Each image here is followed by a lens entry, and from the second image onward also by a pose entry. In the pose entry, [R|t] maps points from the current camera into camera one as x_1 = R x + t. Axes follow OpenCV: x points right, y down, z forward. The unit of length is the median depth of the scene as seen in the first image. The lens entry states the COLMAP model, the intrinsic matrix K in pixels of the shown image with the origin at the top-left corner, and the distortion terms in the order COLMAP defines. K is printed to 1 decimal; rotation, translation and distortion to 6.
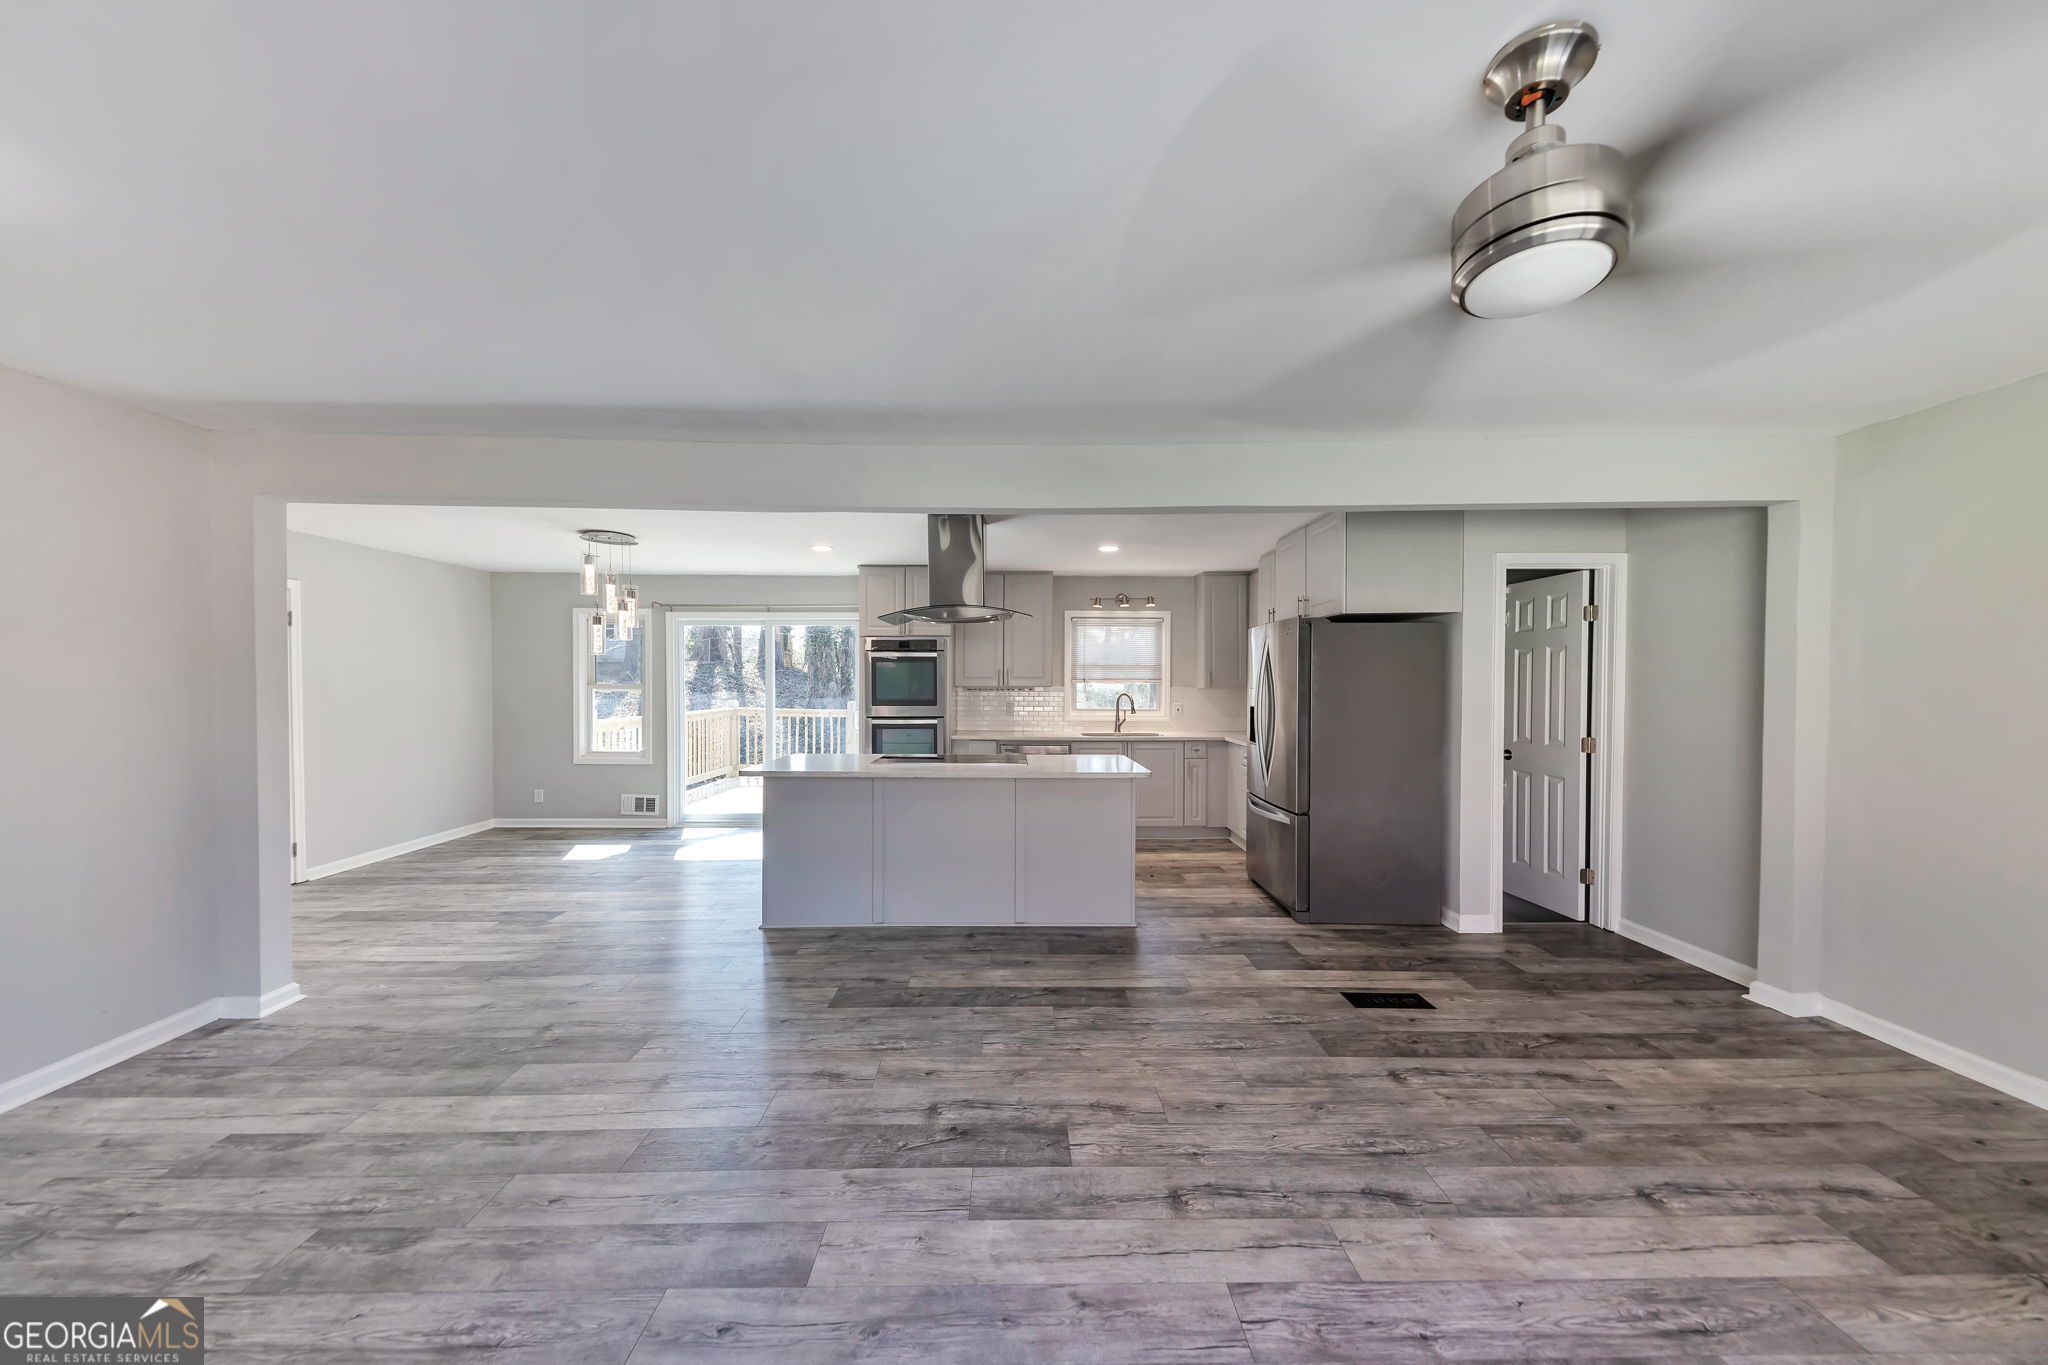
lens RADIAL K [[696.7, 0, 1015.7], [0, 696.7, 687.7], [0, 0, 1]] dist [0.015030, -0.005011]
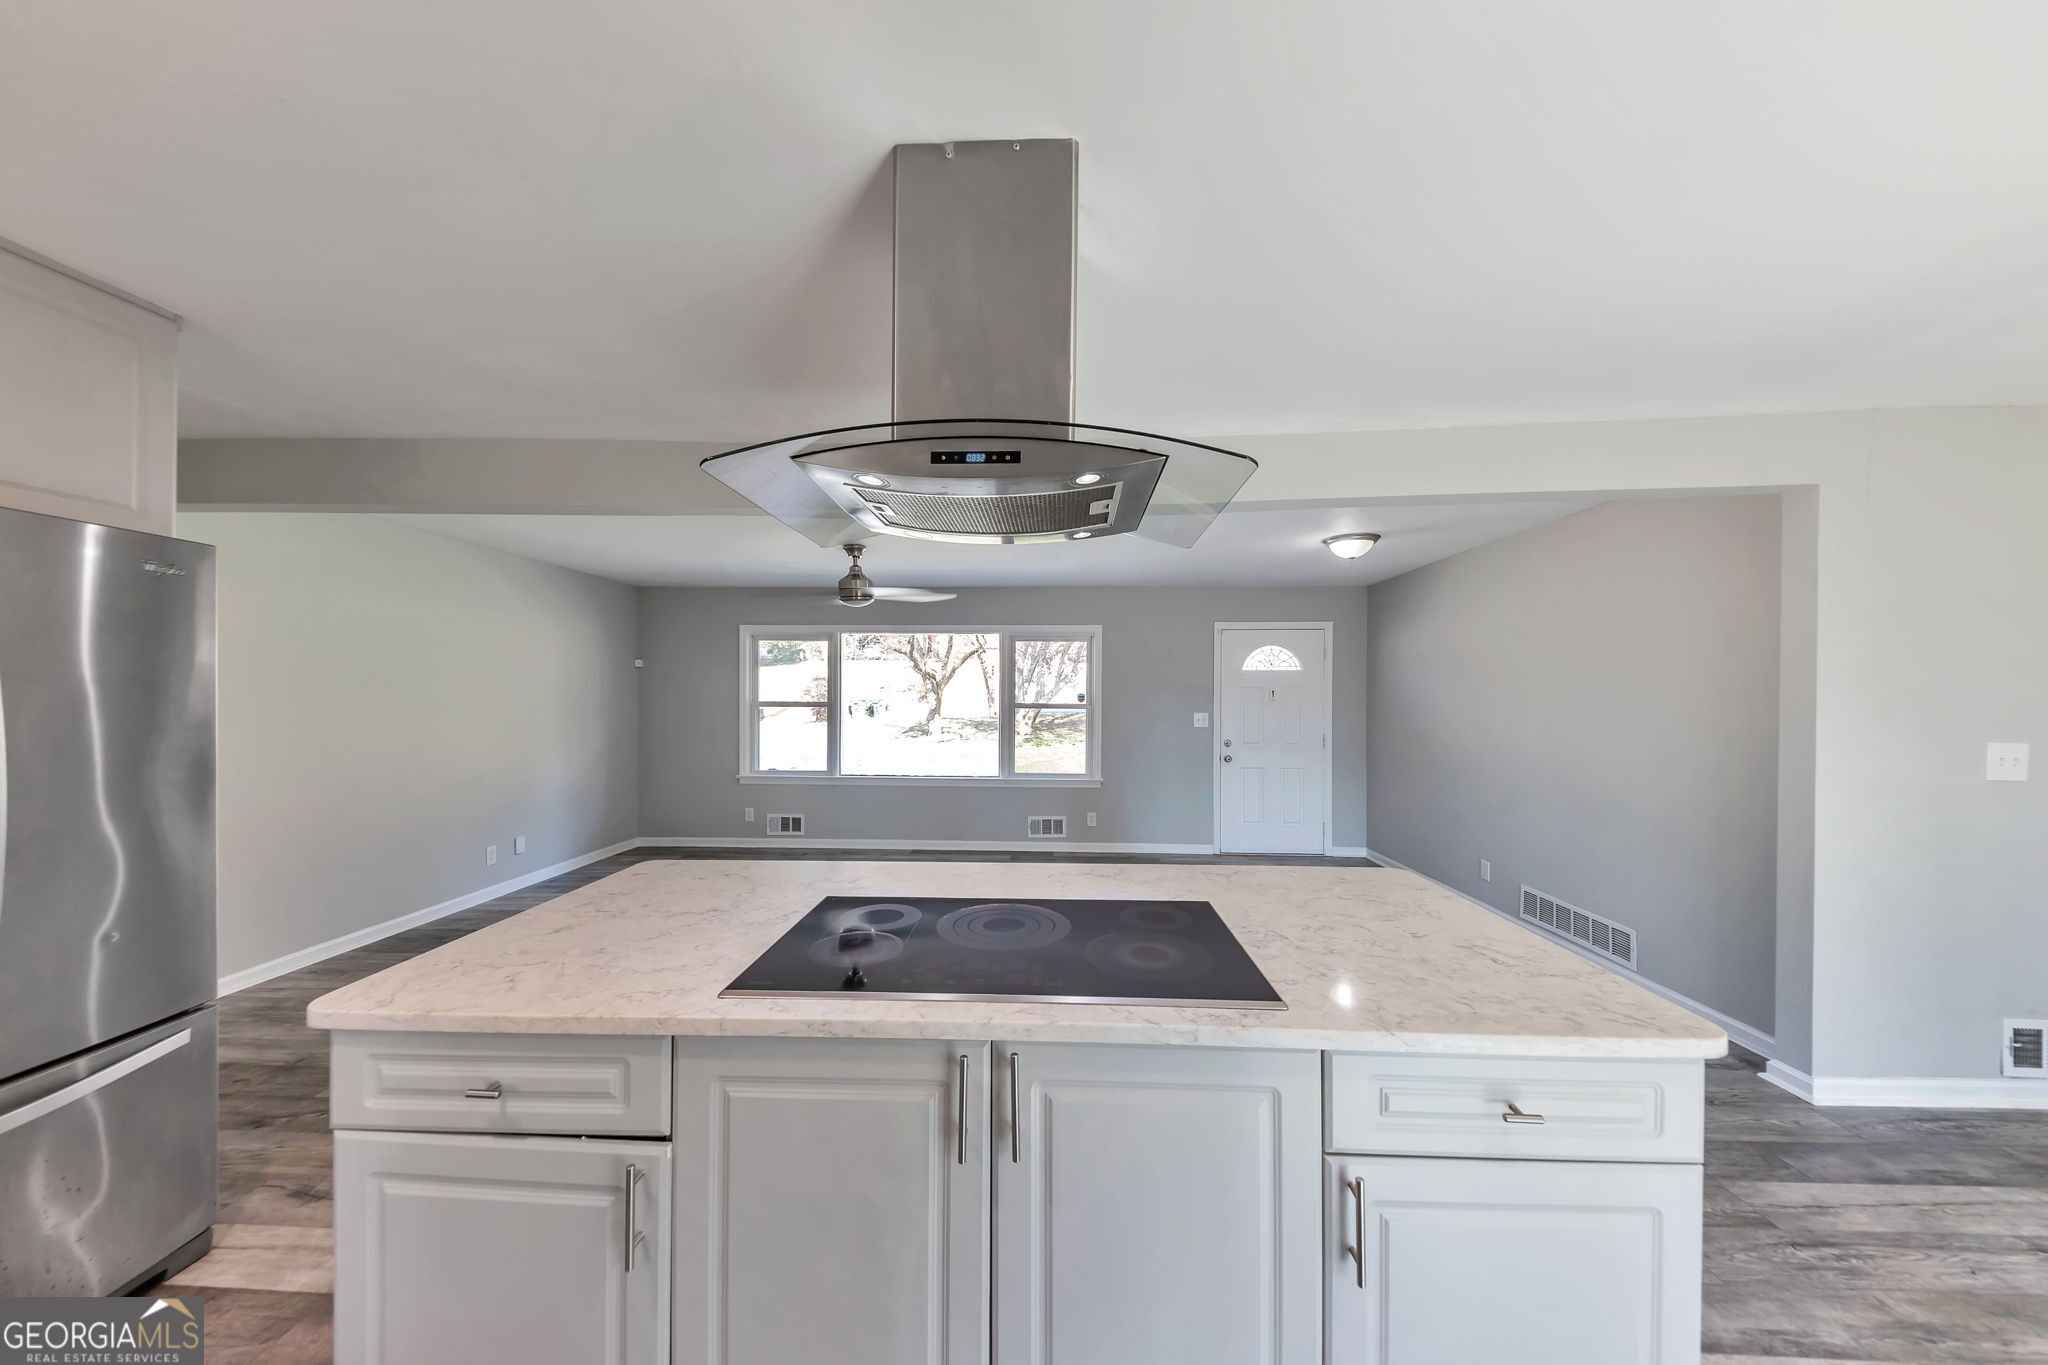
lens RADIAL K [[696.7, 0, 1014.5], [0, 696.7, 657.5], [0, 0, 1]] dist [0.015030, -0.005011]
pose [[-0.998299, -0.005107, 0.058083, -0.083815], [-0.008088, 0.998655, -0.051206, -0.008023], [-0.057744, -0.051589, -0.996998, 1.000668]]
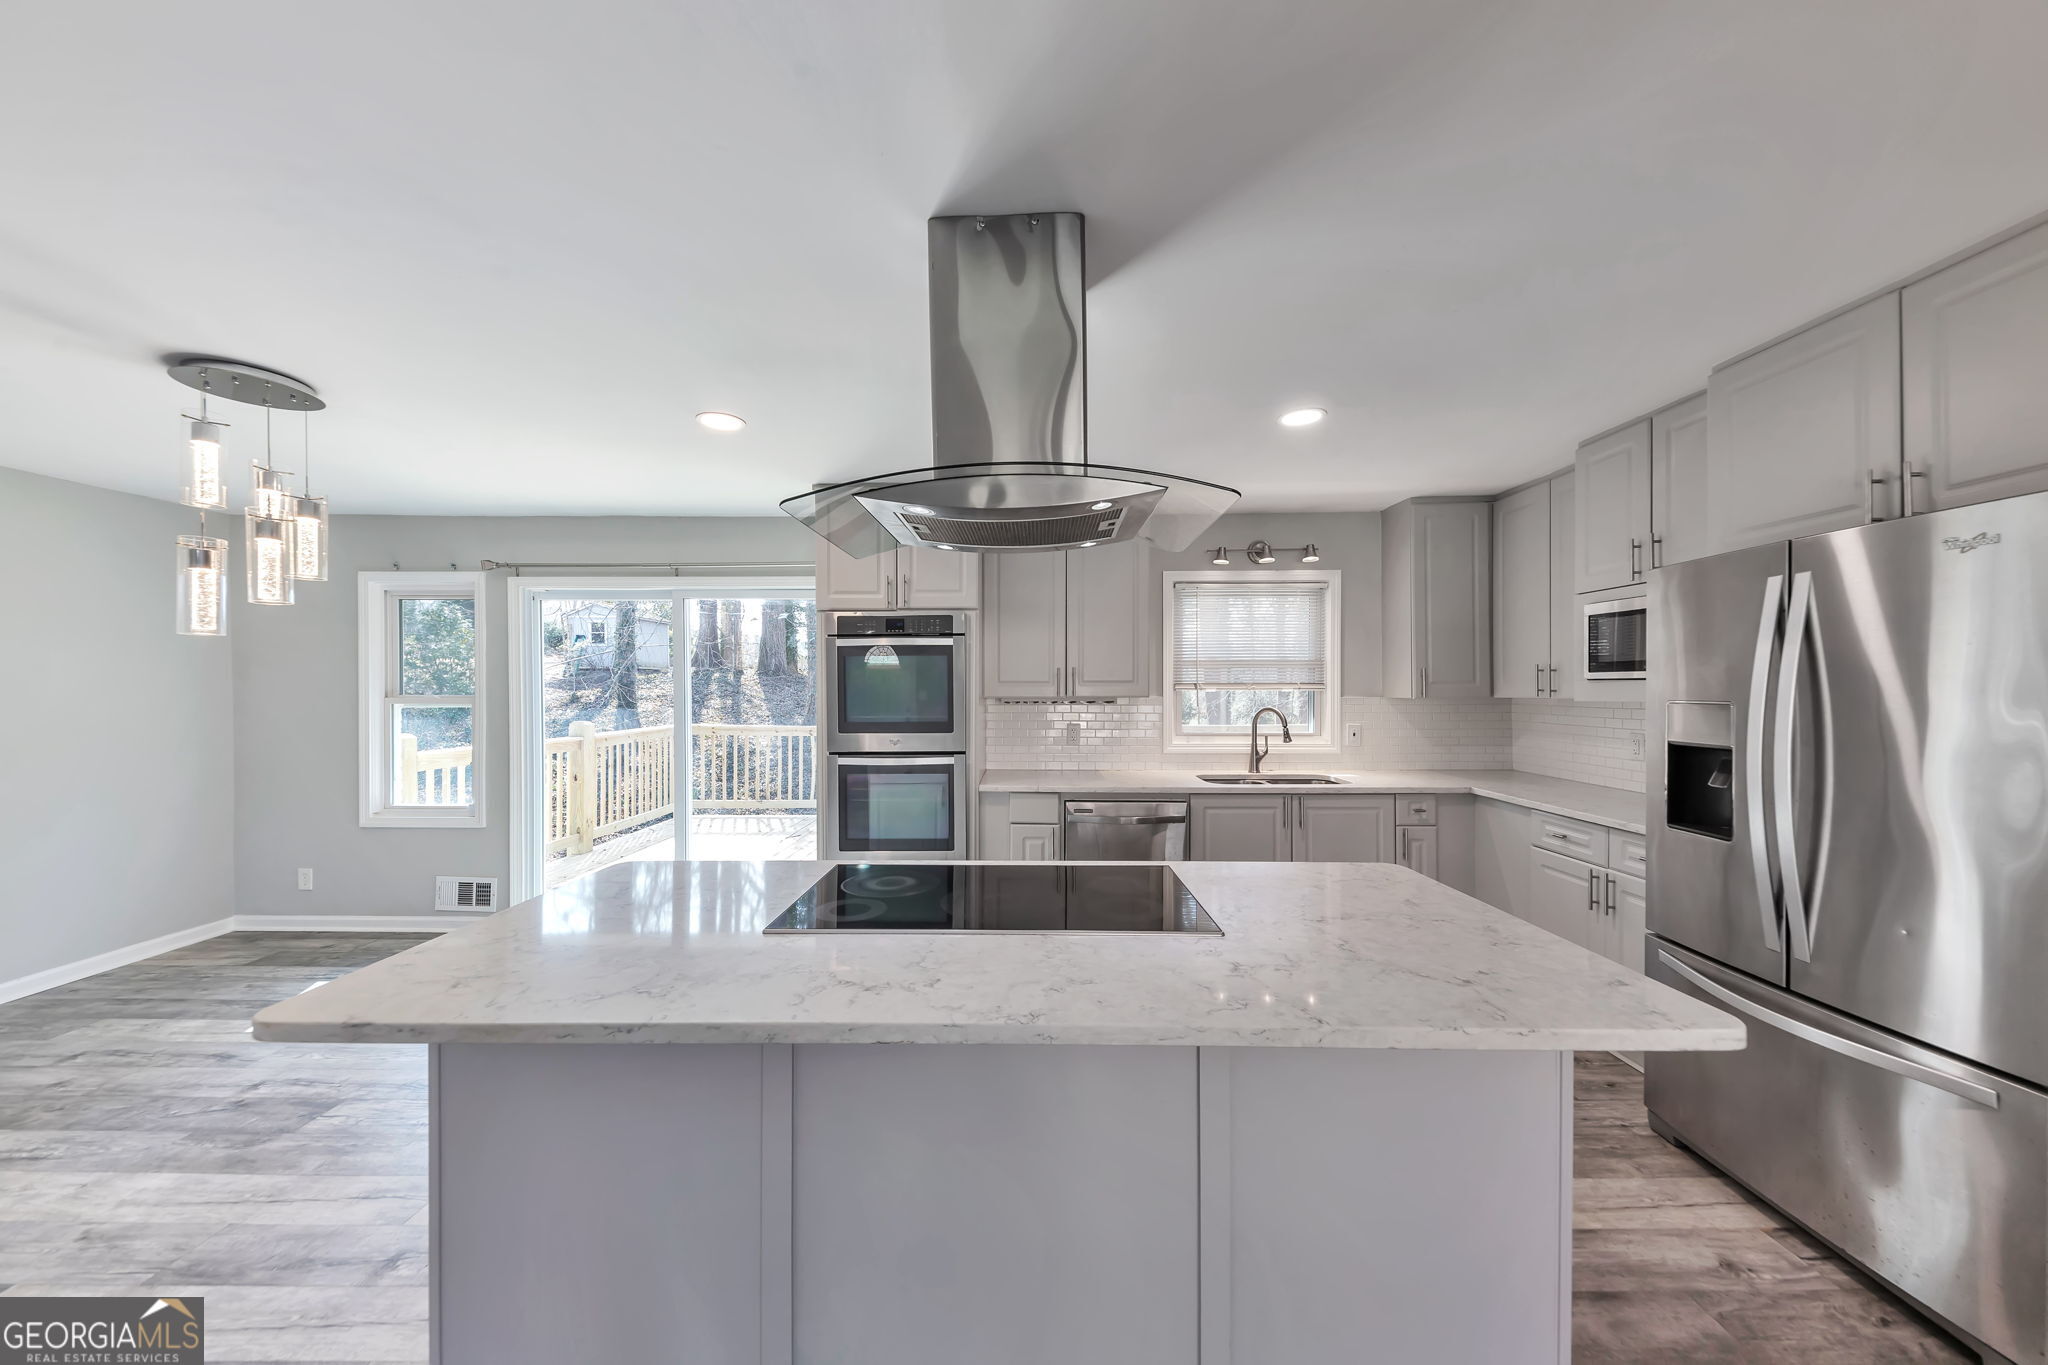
lens RADIAL K [[696.7, 0, 1009.0], [0, 696.7, 695.8], [0, 0, 1]] dist [0.015030, -0.005011]
pose [[0.999613, -0.004581, -0.027428, -0.055110], [0.004635, 0.999987, 0.001928, -0.004943], [0.027419, -0.002054, 0.999622, 0.460207]]
